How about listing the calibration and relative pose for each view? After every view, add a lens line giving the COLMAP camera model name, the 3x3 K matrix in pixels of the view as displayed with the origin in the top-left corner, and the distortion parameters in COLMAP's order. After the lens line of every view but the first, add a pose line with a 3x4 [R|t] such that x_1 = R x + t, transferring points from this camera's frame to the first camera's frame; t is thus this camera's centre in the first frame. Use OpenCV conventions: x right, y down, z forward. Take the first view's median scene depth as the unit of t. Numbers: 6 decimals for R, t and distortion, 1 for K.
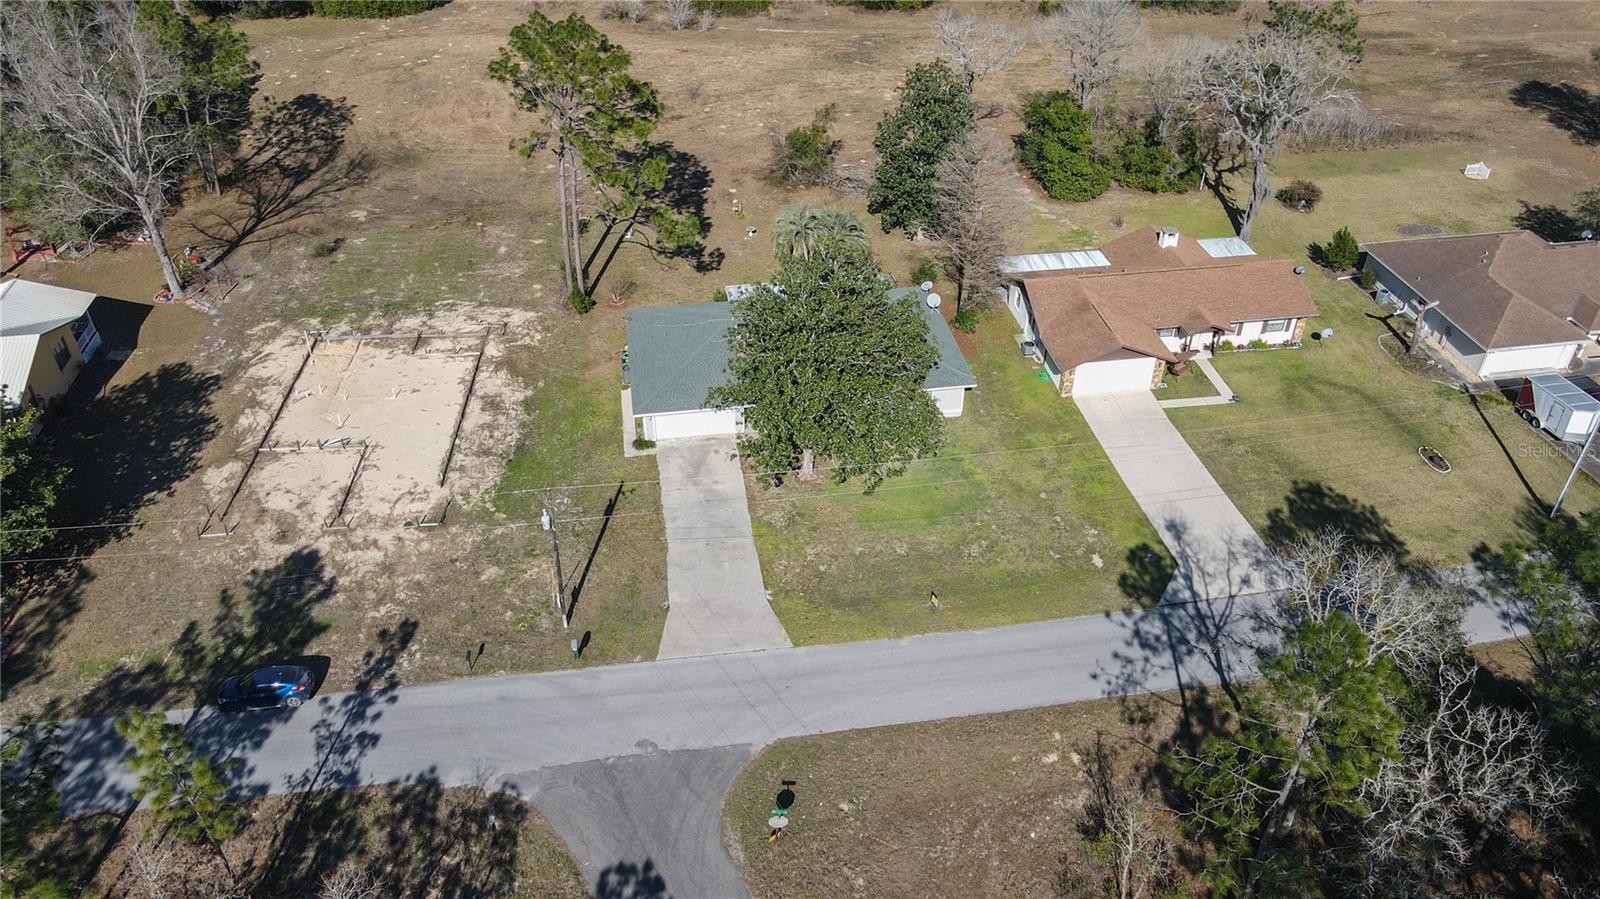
lens RADIAL K [[1158.9, 0, 800.0], [0, 1158.9, 449.5], [0, 0, 1]] dist [0.012093, 0.003948]
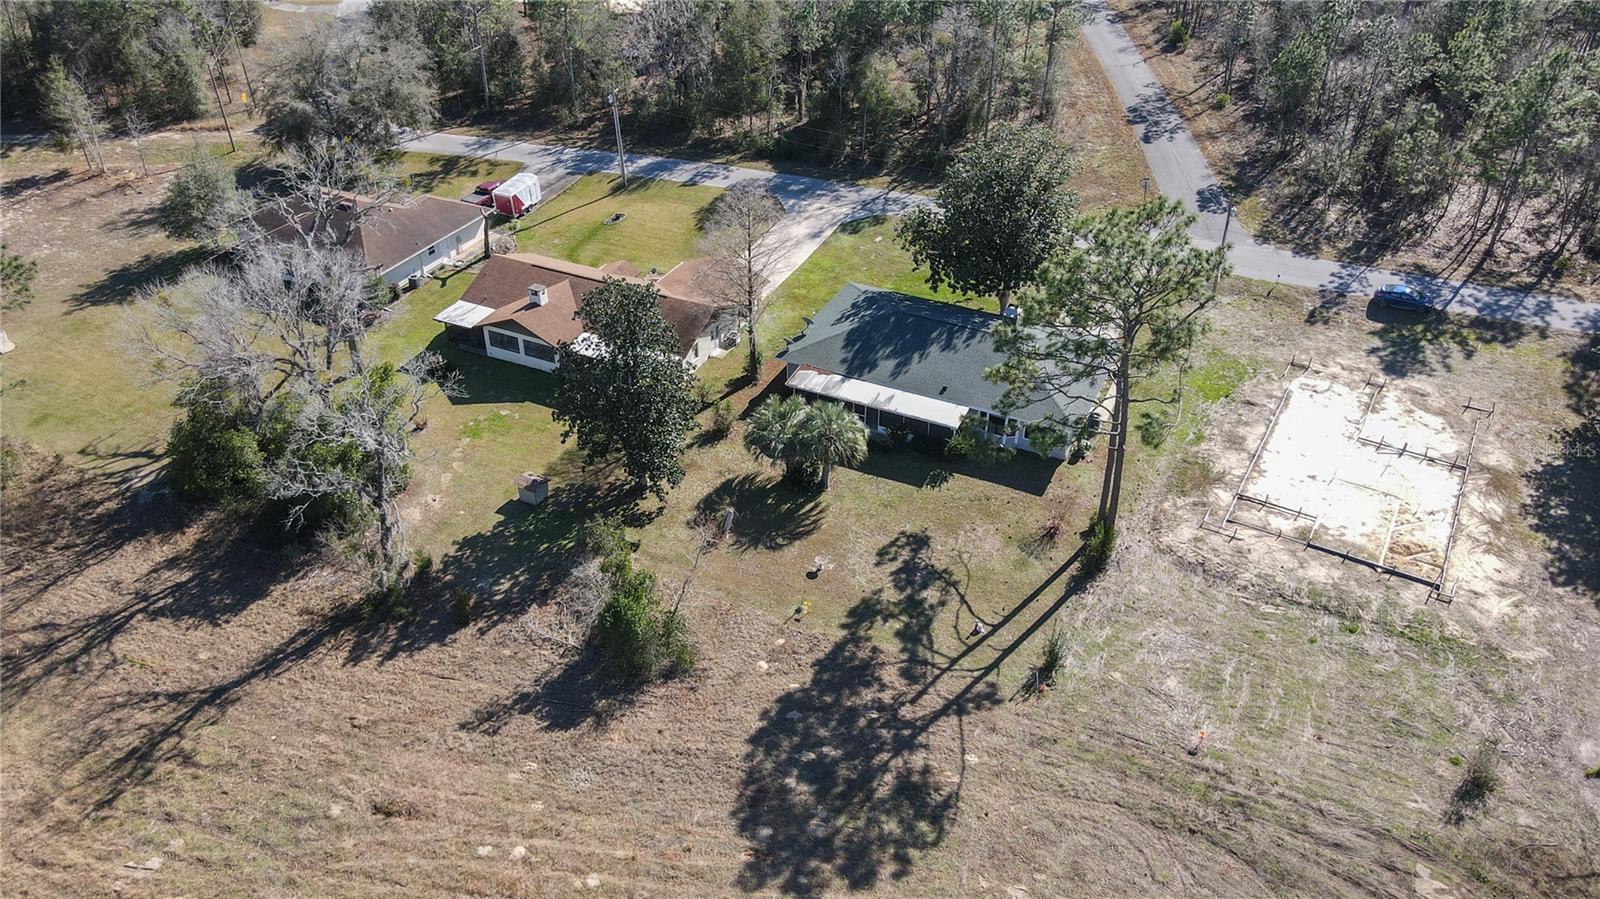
lens RADIAL K [[1158.9, 0, 800.0], [0, 1158.9, 449.5], [0, 0, 1]] dist [0.012093, 0.003948]
pose [[-0.823517, -0.328243, 0.462684, -0.481996], [0.336483, 0.374010, 0.864231, -1.189360], [-0.456726, 0.867394, -0.197556, 1.567739]]
